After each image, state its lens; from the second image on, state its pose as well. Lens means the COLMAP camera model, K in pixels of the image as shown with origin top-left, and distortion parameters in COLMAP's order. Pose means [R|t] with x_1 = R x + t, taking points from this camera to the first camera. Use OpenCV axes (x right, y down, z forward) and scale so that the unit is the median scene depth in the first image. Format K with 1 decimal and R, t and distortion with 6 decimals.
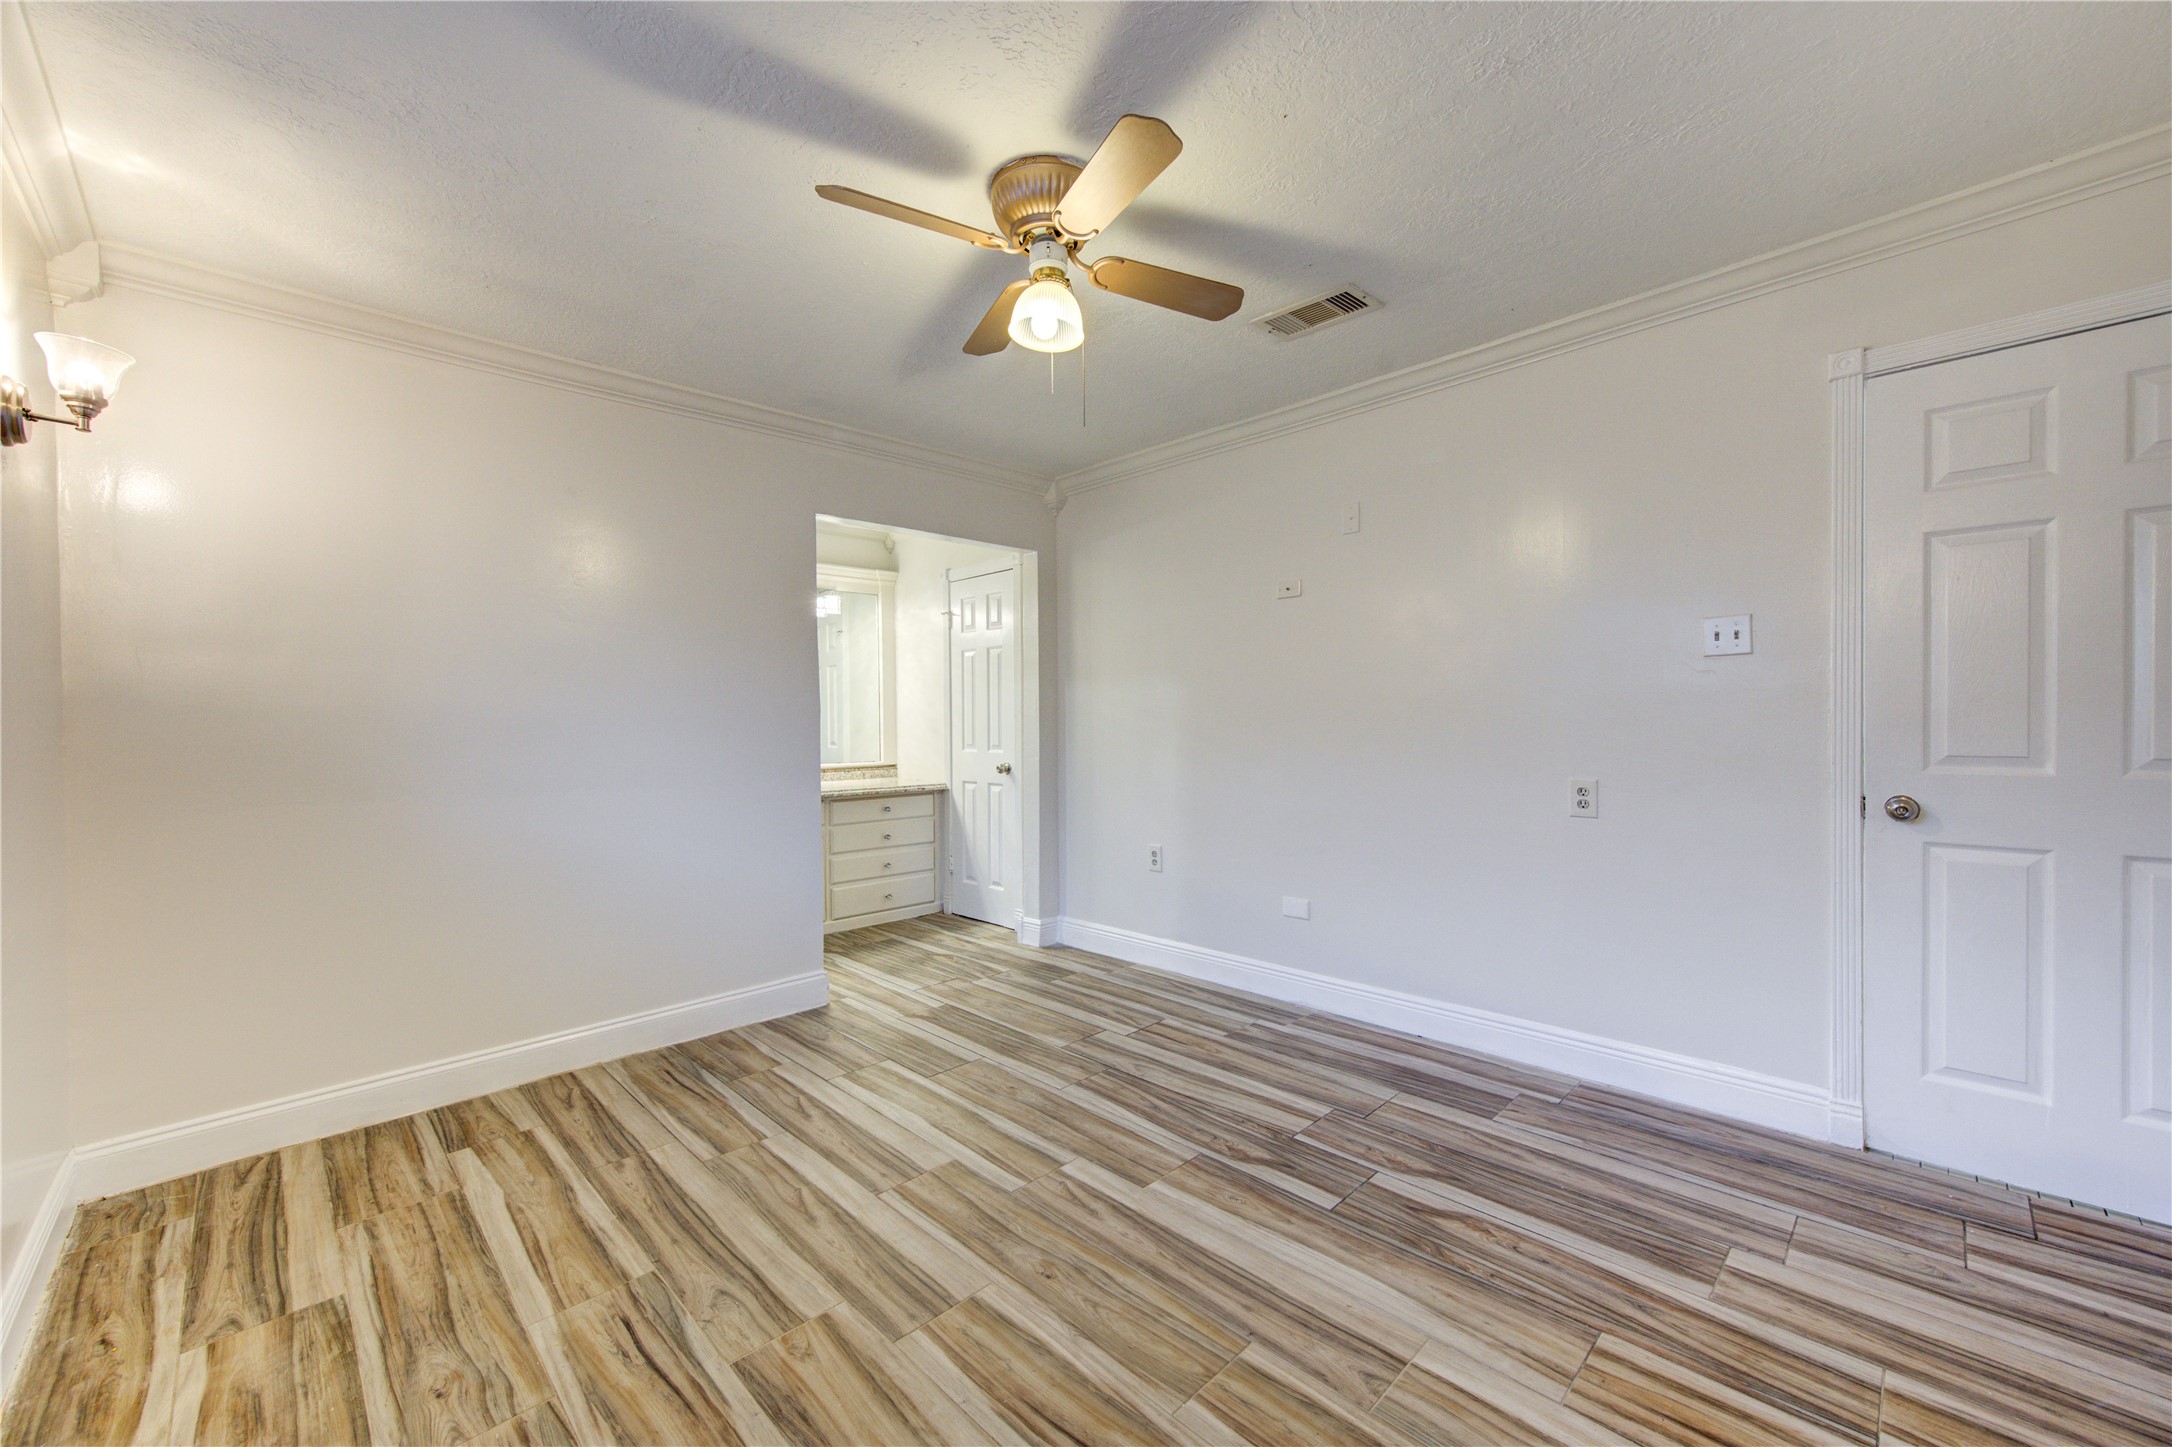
lens RADIAL K [[853.8, 0, 1090.6], [0, 853.8, 731.4], [0, 0, 1]] dist [0.001711, -0.000170]
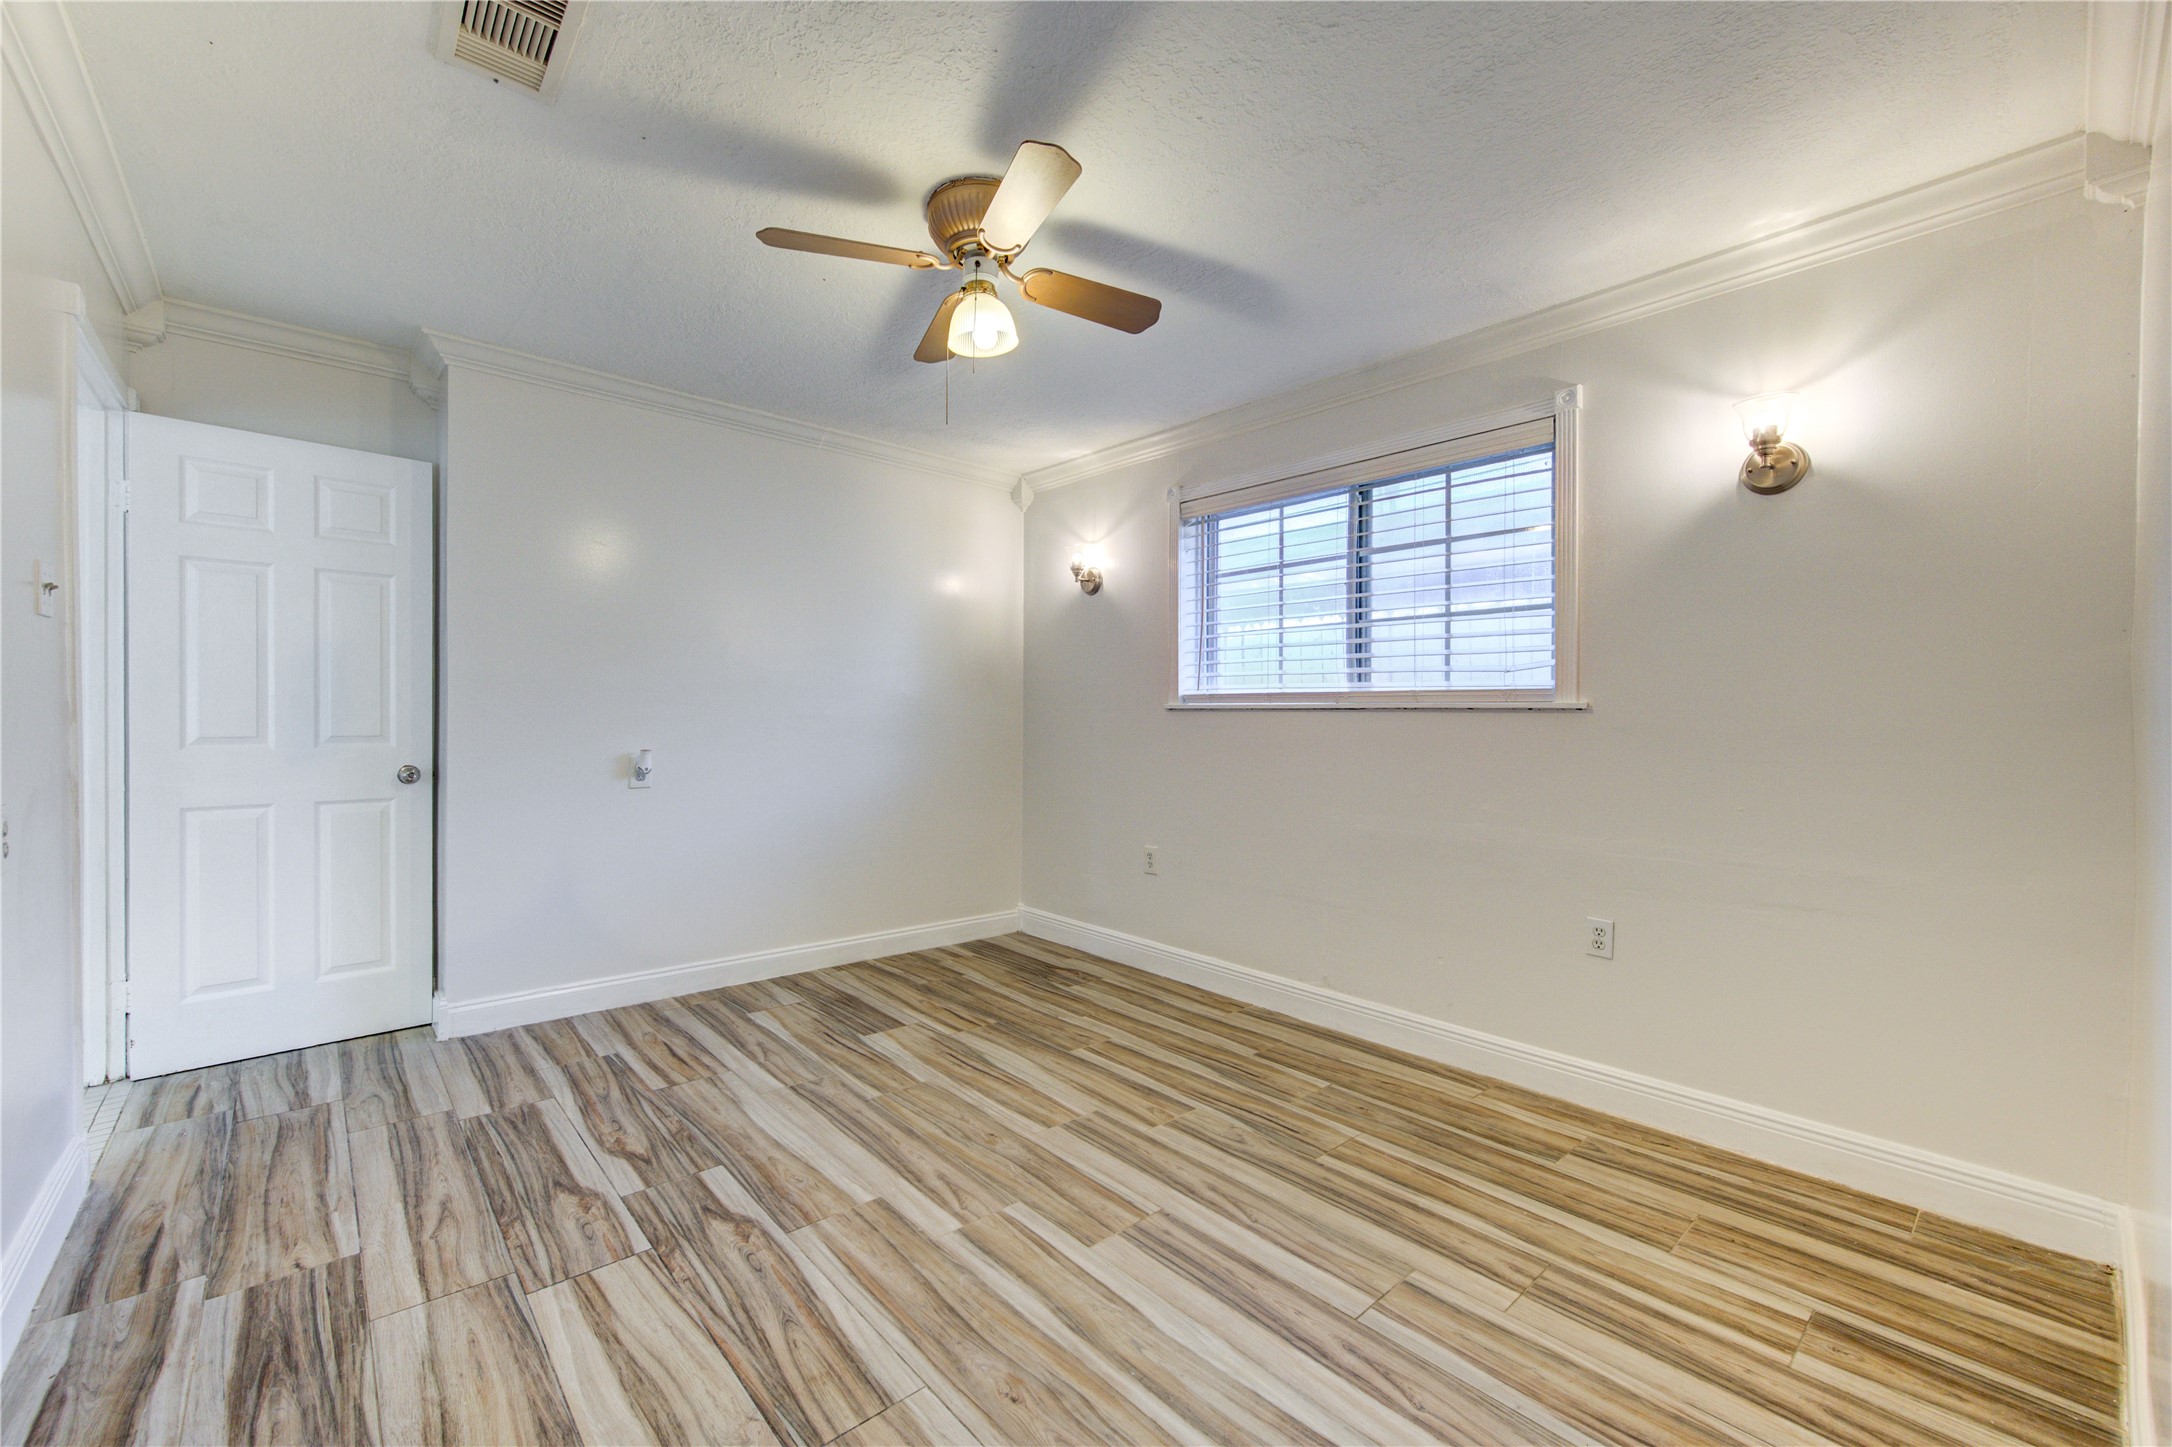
lens RADIAL K [[871.1, 0, 1055.4], [0, 871.1, 721.1], [0, 0, 1]] dist [0.000730, -0.000486]
pose [[-0.998129, 0.003992, 0.061020, -0.184544], [0.005135, 0.999814, 0.018588, -0.010073], [-0.060934, 0.018866, -0.997963, 1.859131]]
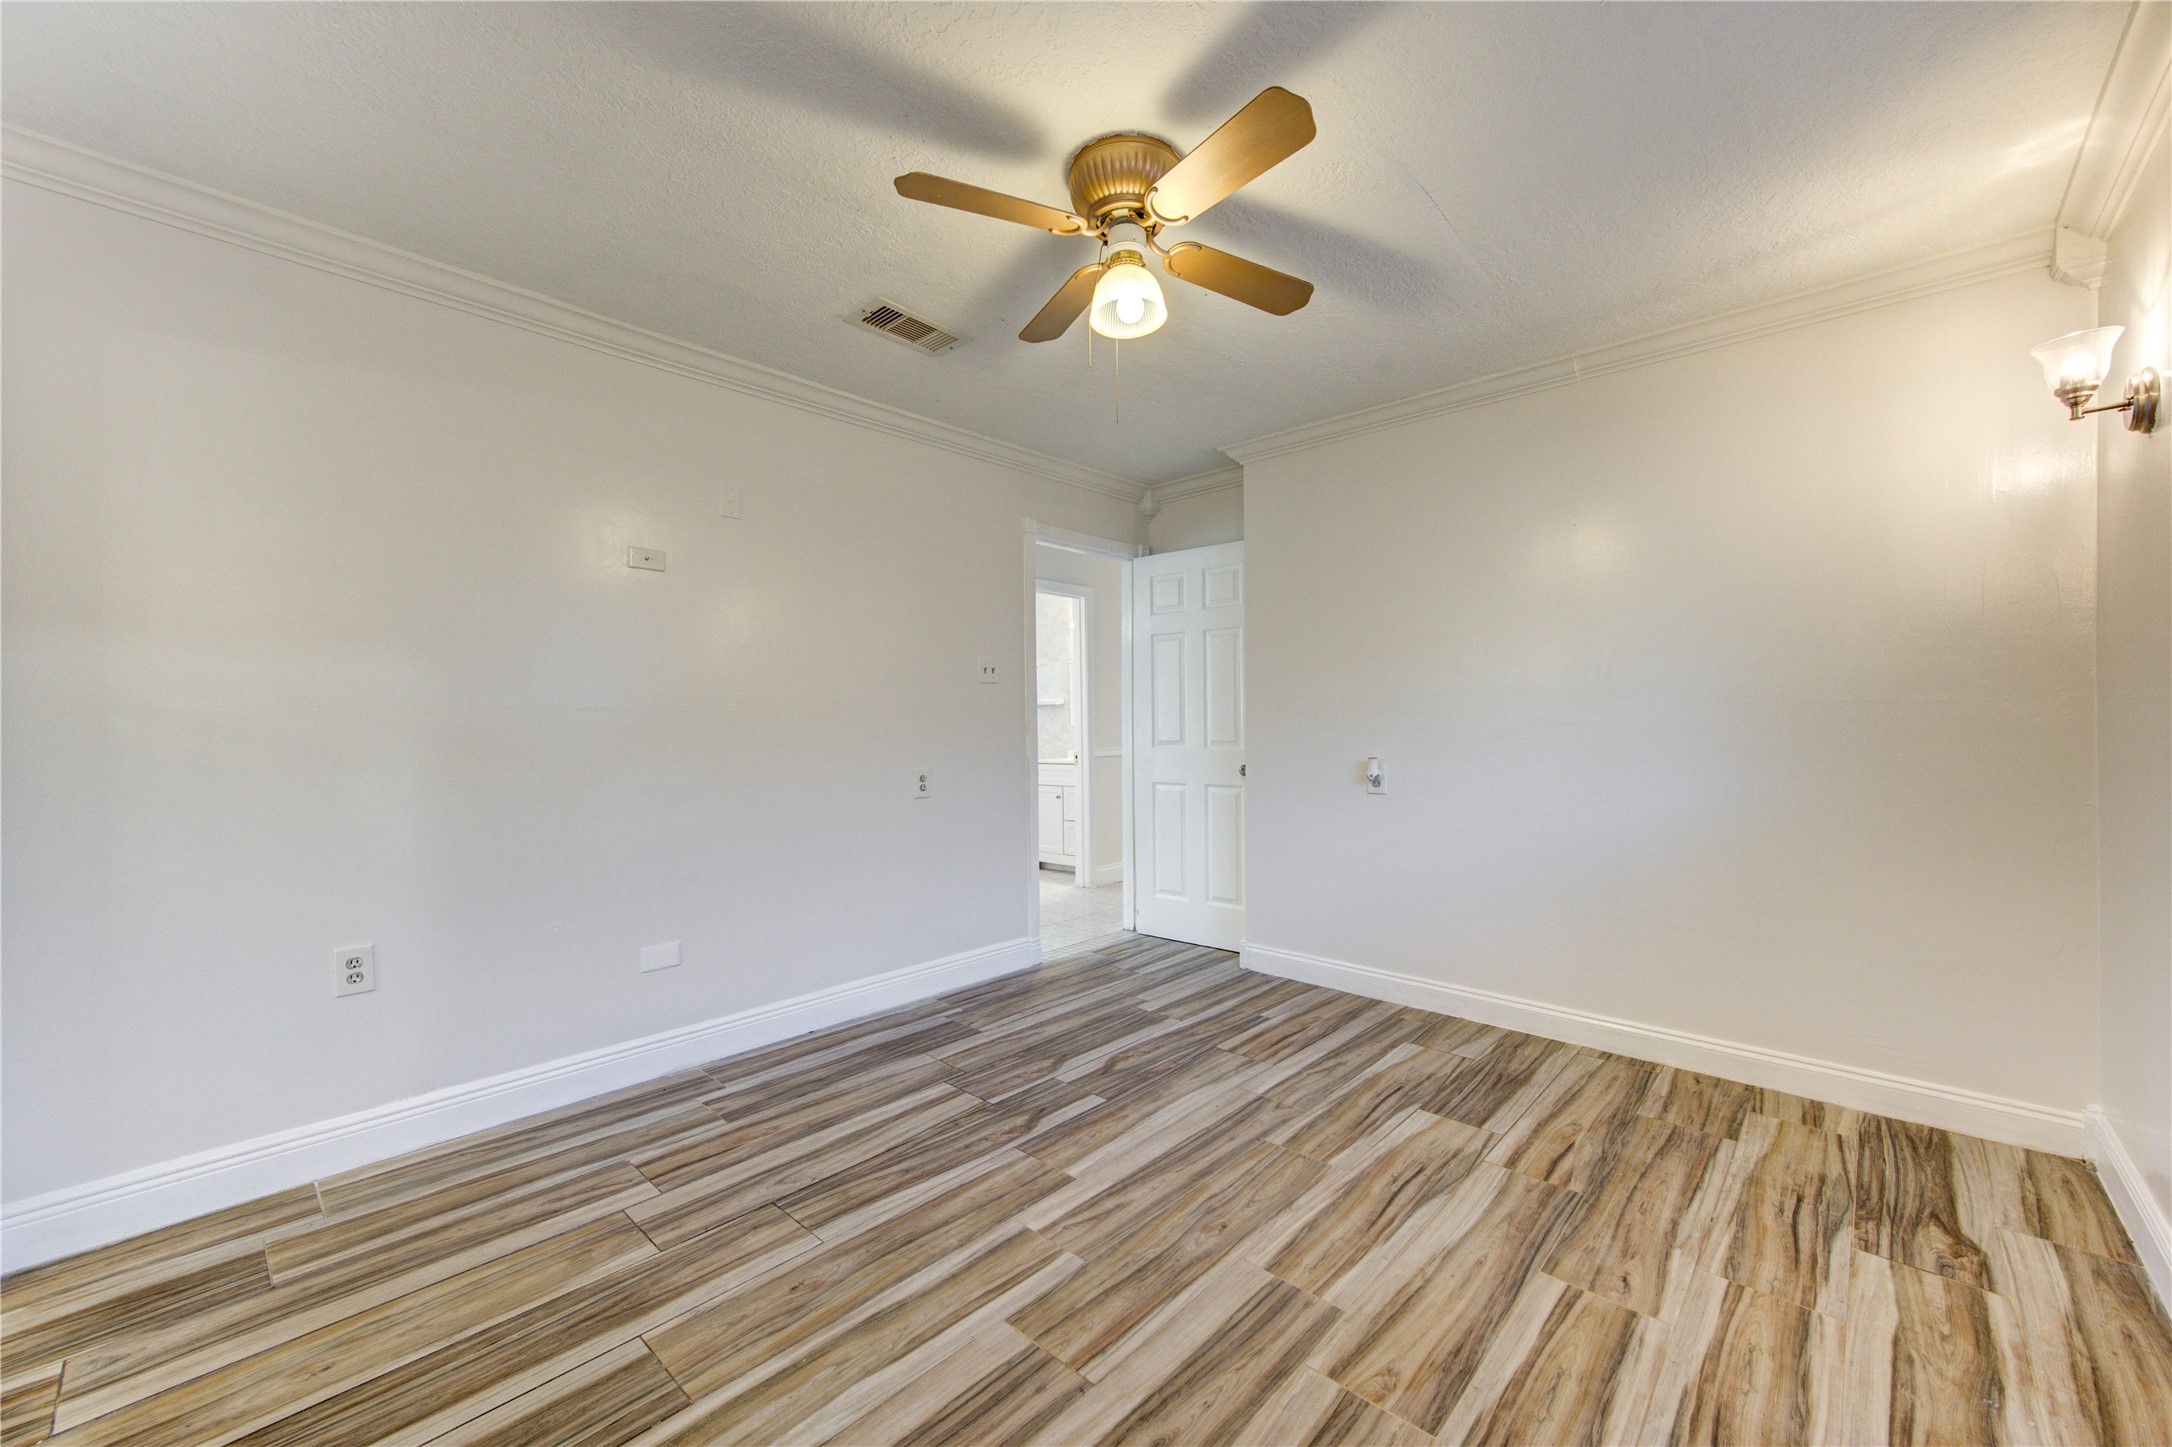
lens RADIAL K [[853.8, 0, 1090.6], [0, 853.8, 731.4], [0, 0, 1]] dist [0.001711, -0.000170]
pose [[-0.049276, 0.002855, 0.998781, -0.907681], [0.023512, 0.999722, -0.001697, 0.007712], [-0.998508, 0.023400, -0.049330, 0.976417]]
